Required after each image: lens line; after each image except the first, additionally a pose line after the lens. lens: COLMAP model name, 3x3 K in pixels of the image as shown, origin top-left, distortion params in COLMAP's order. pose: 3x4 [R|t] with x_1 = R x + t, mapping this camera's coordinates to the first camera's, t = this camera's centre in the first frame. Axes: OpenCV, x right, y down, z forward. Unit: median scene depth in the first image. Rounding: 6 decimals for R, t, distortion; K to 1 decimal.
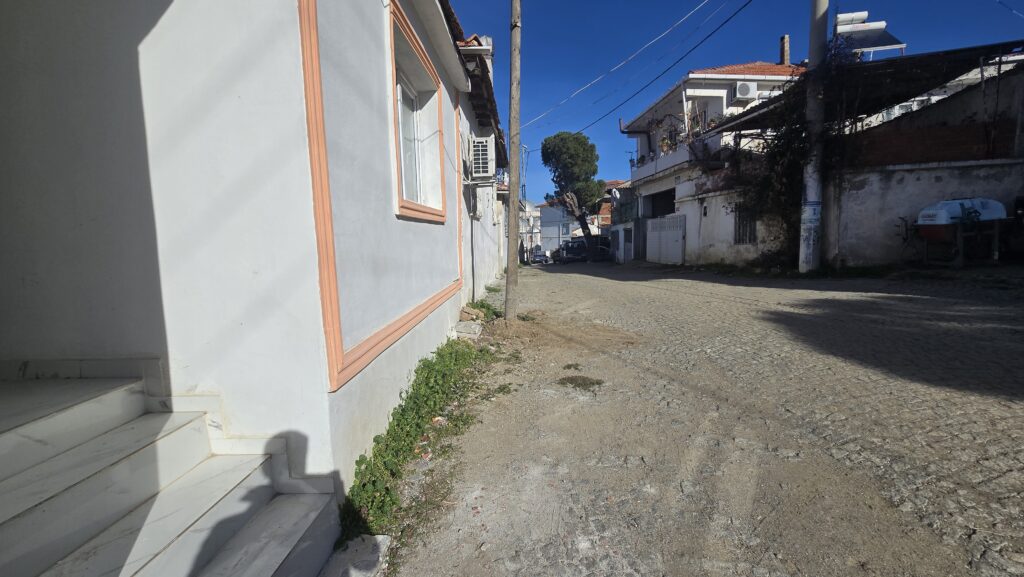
lens RADIAL K [[416.9, 0, 509.3], [0, 416.9, 281.4], [0, 0, 1]] dist [-0.002922, 0.000057]
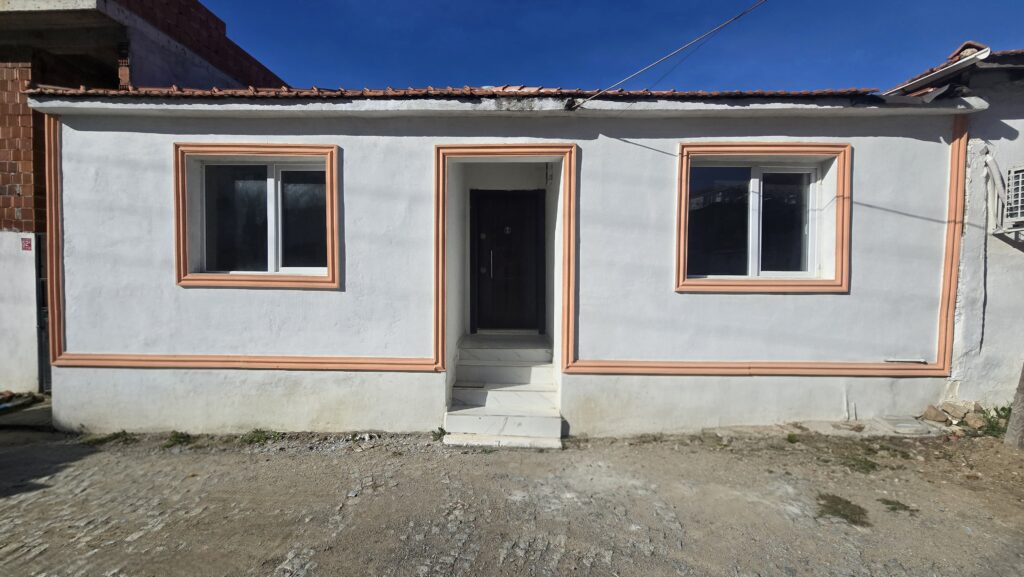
lens RADIAL K [[416.9, 0, 509.3], [0, 416.9, 281.4], [0, 0, 1]] dist [-0.002922, 0.000057]
pose [[0.014316, 0.047663, -0.998761, 0.238862], [-0.111818, 0.992674, 0.045770, -0.039653], [0.993626, 0.111024, 0.019541, 0.078589]]
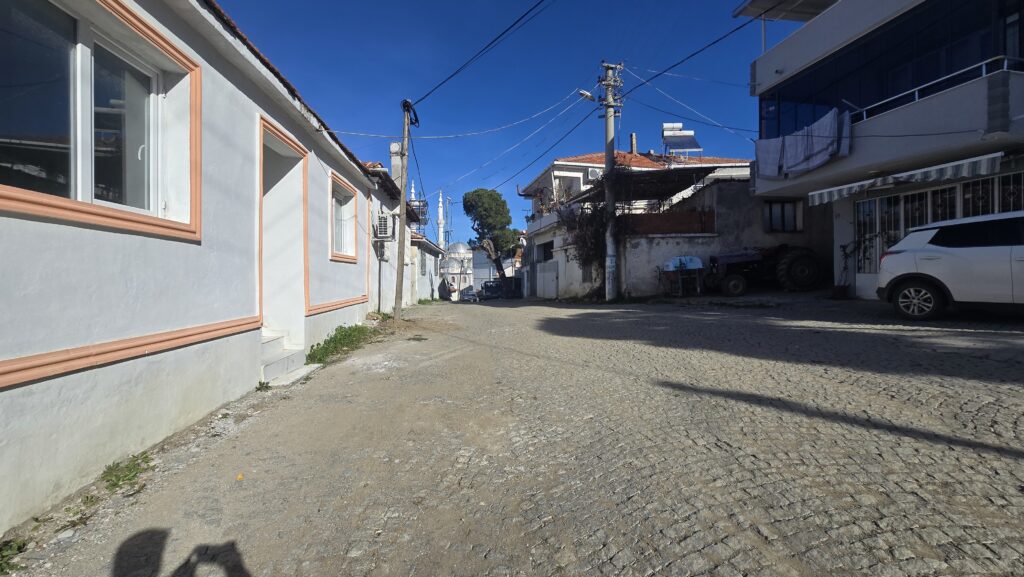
lens RADIAL K [[416.9, 0, 509.3], [0, 416.9, 281.4], [0, 0, 1]] dist [-0.002922, 0.000057]
pose [[0.988912, 0.017947, 0.147417, 0.080471], [-0.003348, 0.995112, -0.098695, 0.040243], [-0.148468, 0.097107, 0.984138, -0.304108]]
